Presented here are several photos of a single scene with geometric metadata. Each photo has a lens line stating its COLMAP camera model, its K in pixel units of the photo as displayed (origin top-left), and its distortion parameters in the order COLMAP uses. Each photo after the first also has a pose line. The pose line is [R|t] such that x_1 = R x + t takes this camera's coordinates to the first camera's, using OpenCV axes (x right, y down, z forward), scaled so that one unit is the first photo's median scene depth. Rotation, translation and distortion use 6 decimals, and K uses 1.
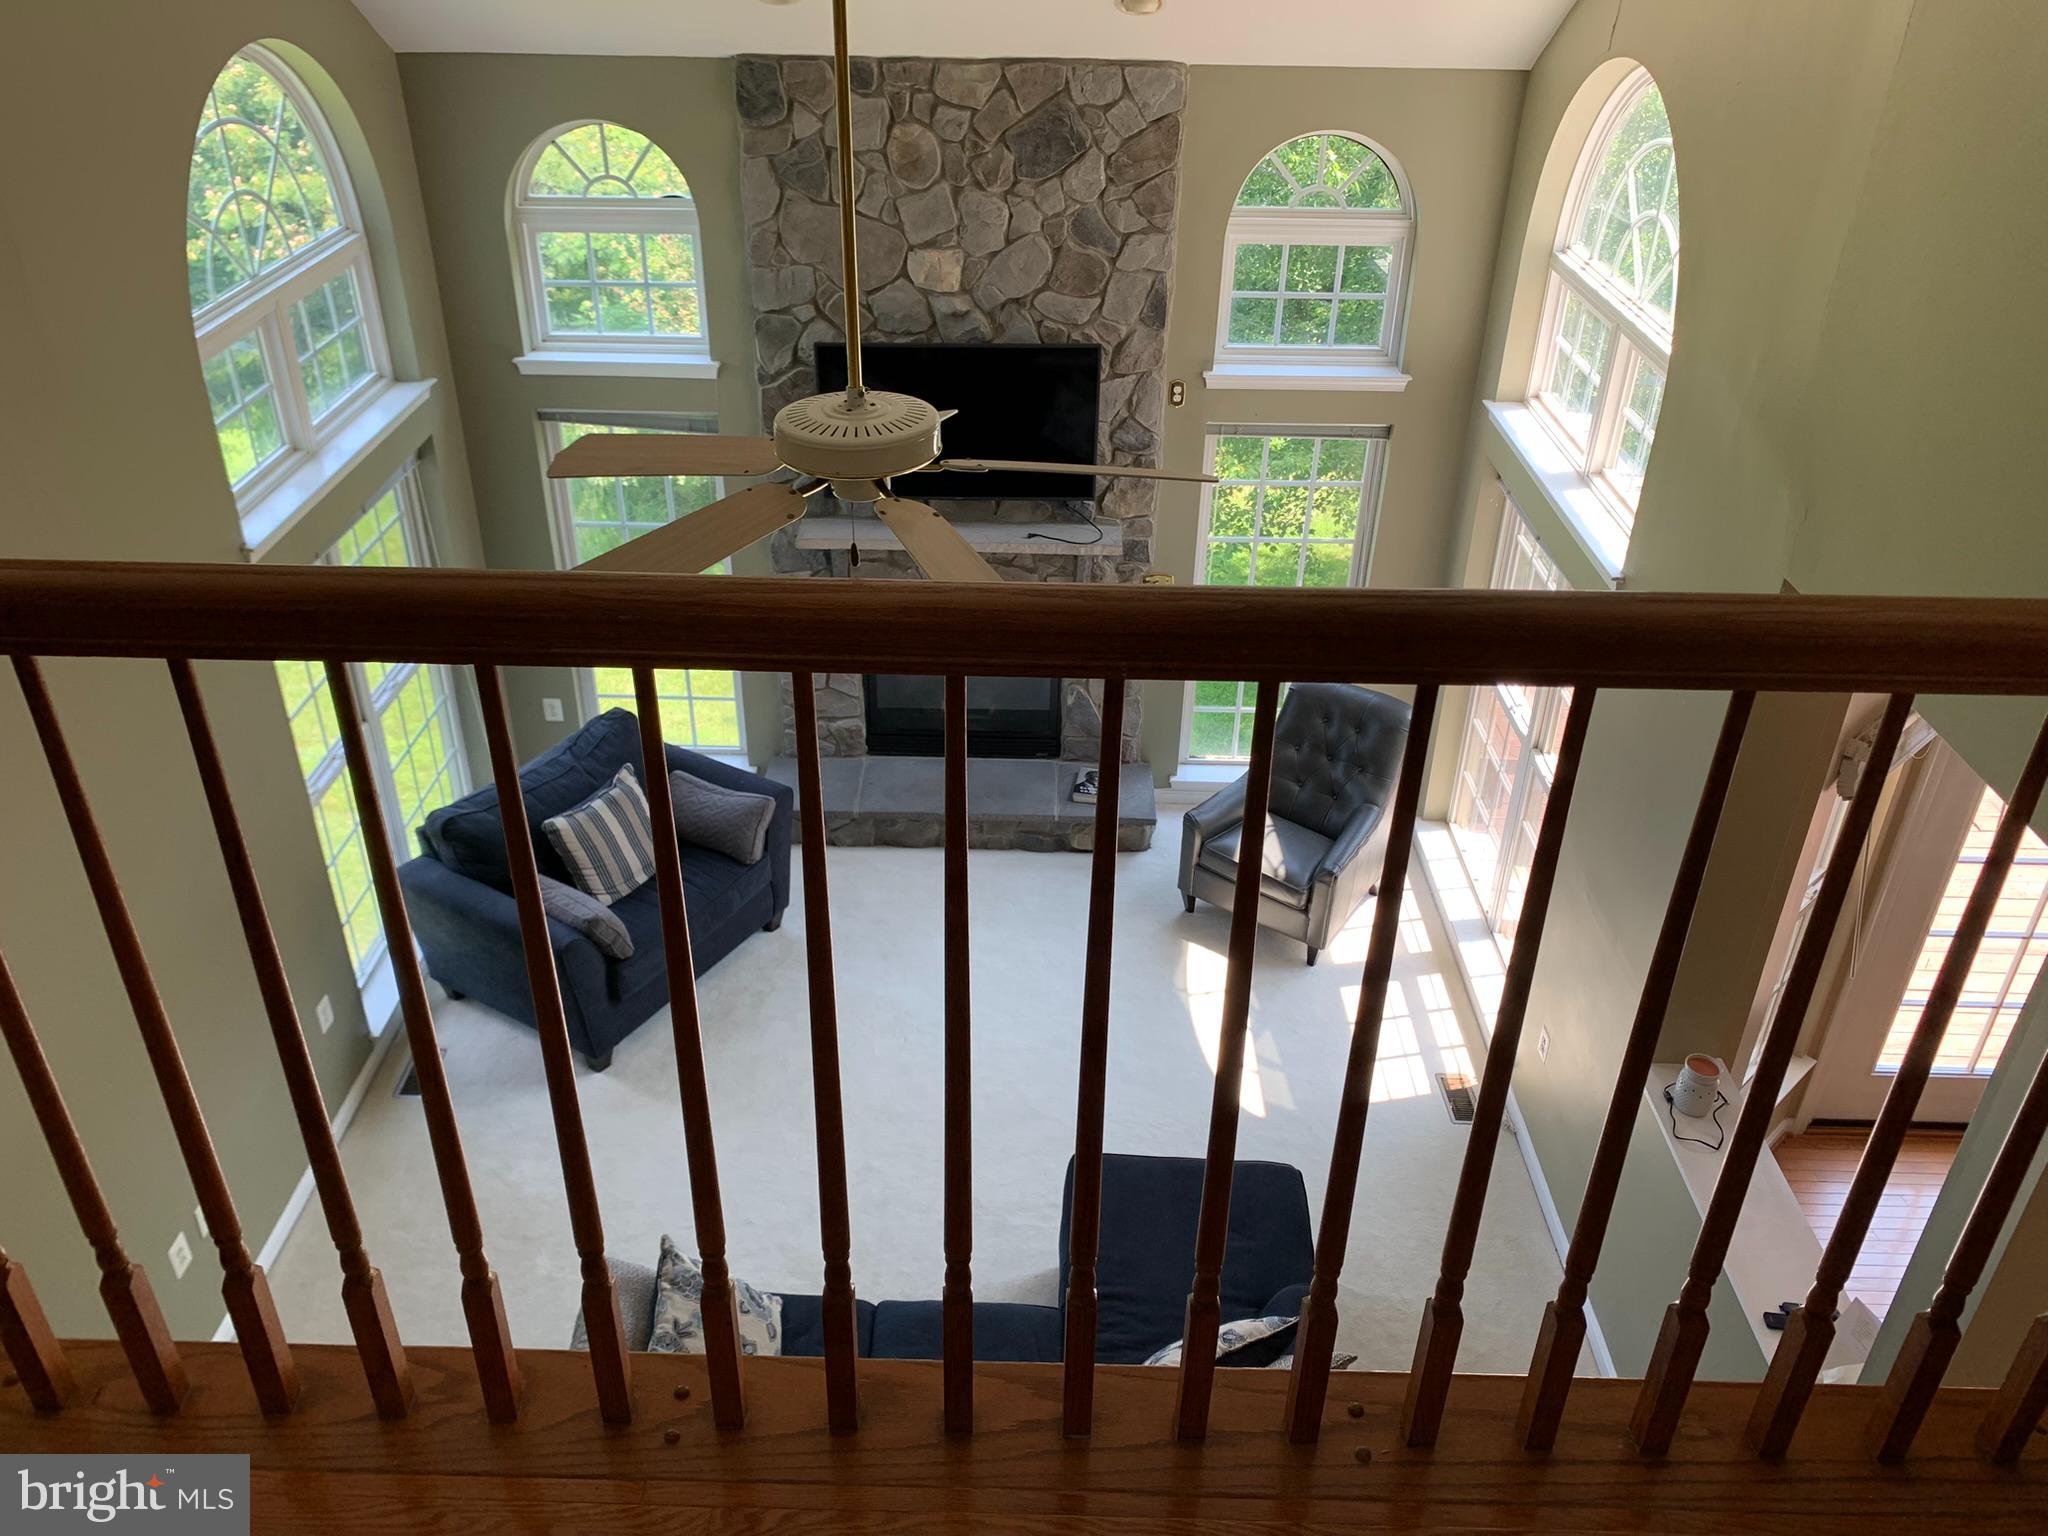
lens RADIAL K [[1537.2, 0, 1018.3], [0, 1537.2, 778.2], [0, 0, 1]] dist [0.053949, -0.043967]
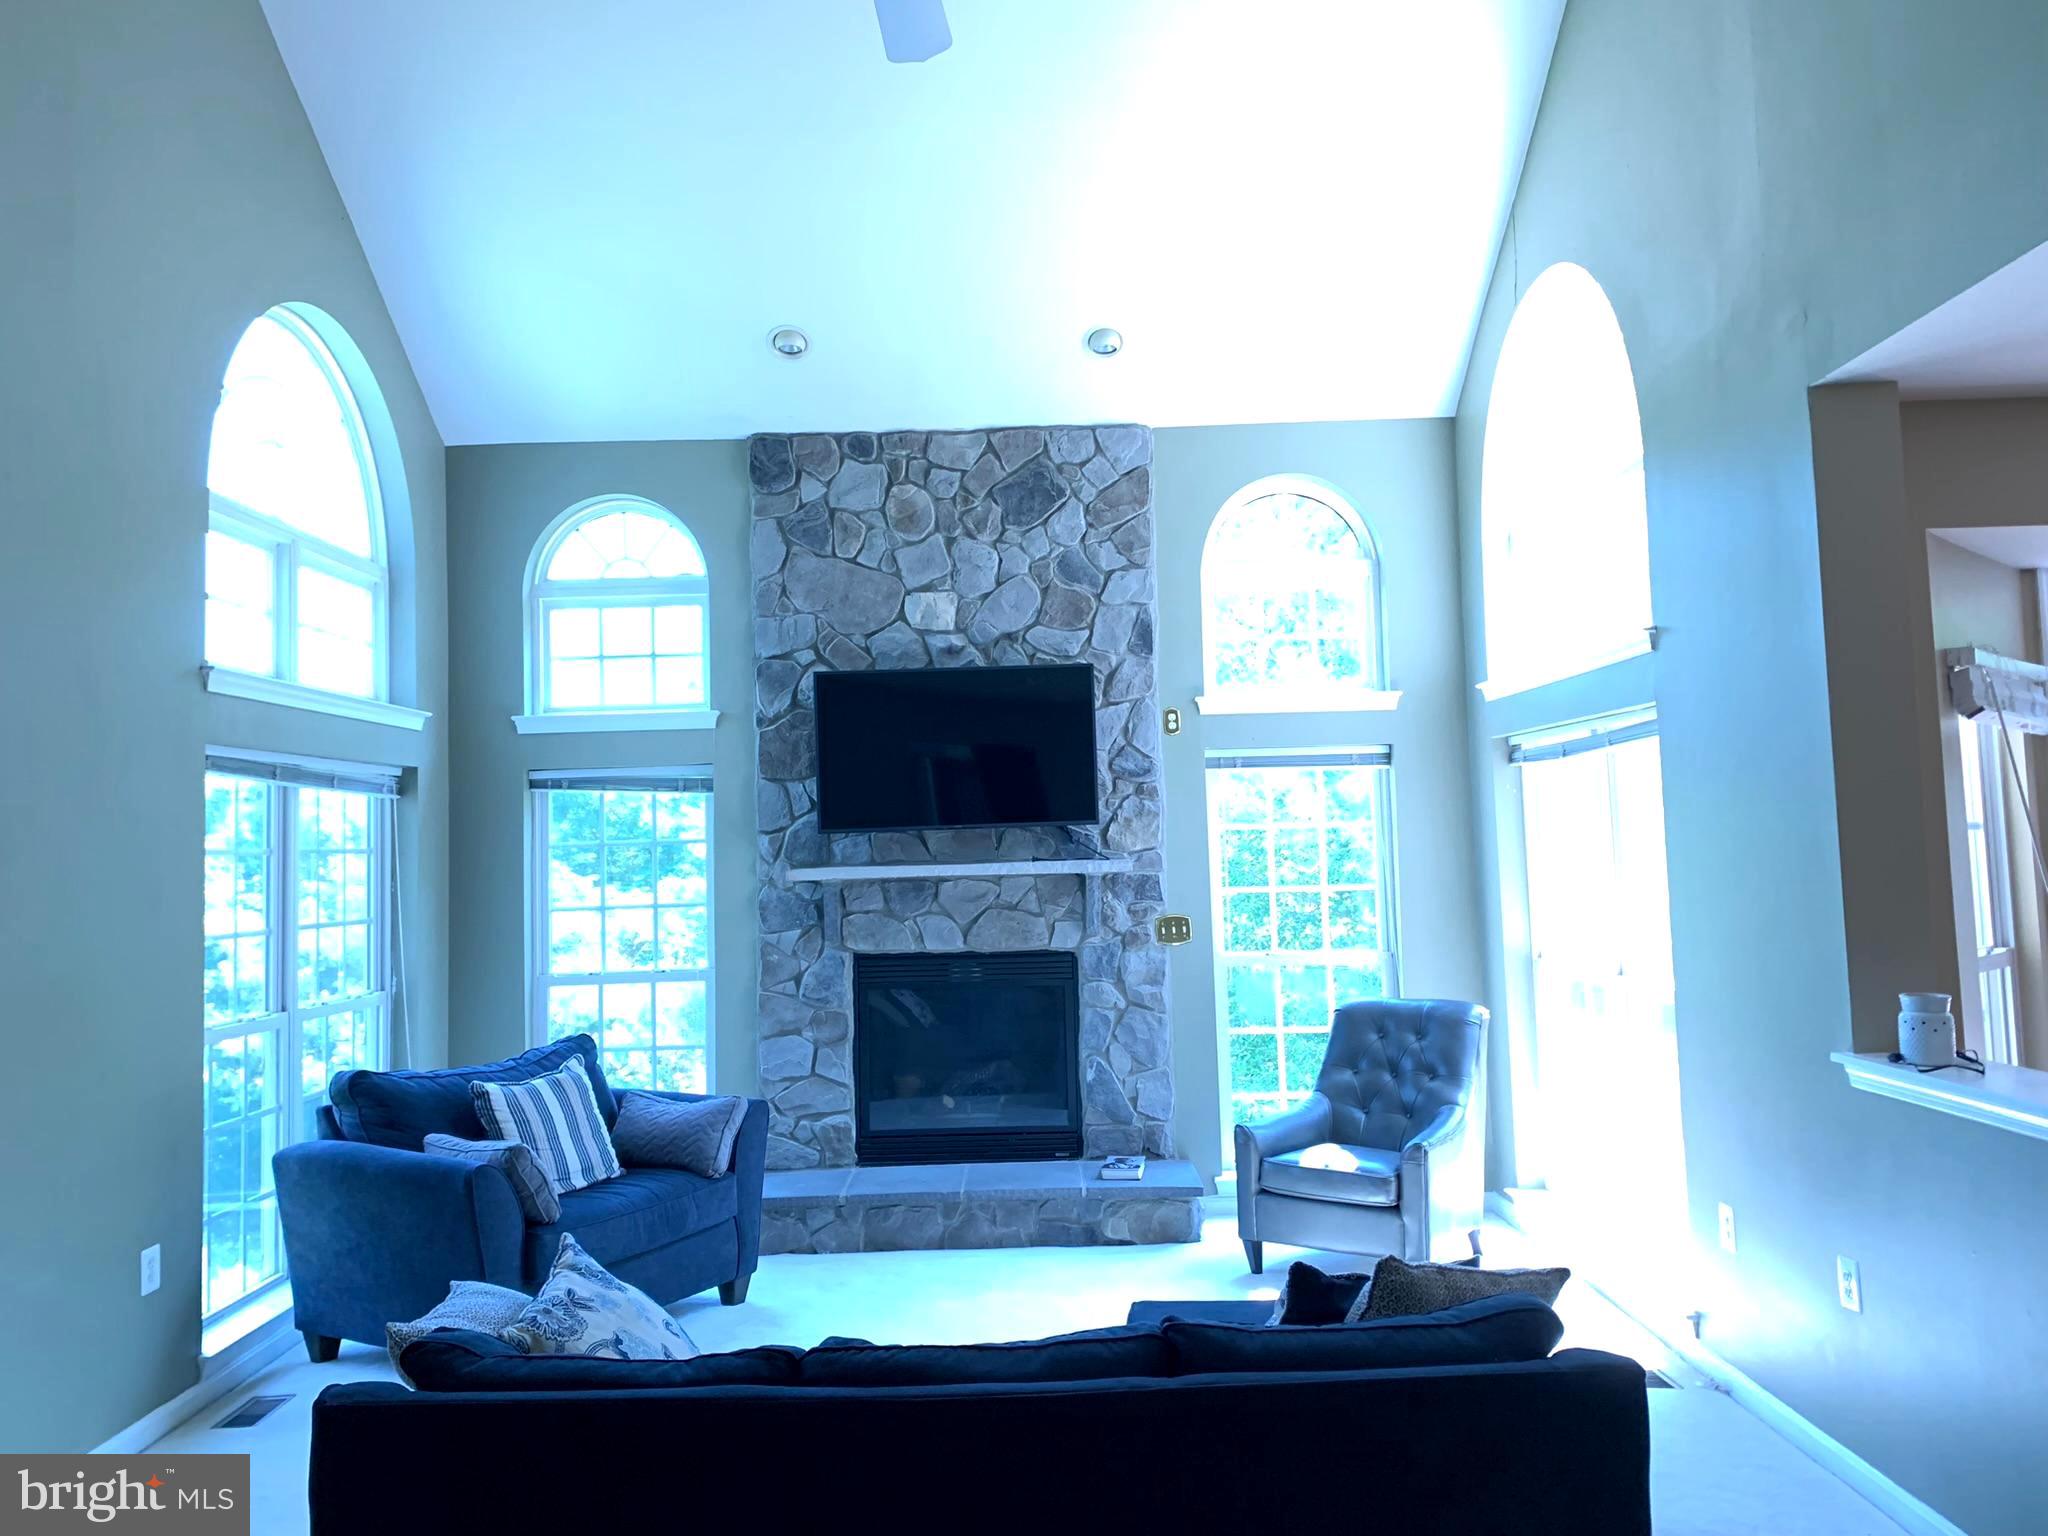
lens RADIAL K [[1537.2, 0, 1030.0], [0, 1537.2, 760.8], [0, 0, 1]] dist [0.053949, -0.043967]
pose [[0.998709, -0.044705, 0.024126, -0.016017], [0.050407, 0.813168, -0.579842, 0.365950], [0.006303, 0.580309, 0.814372, 0.205899]]
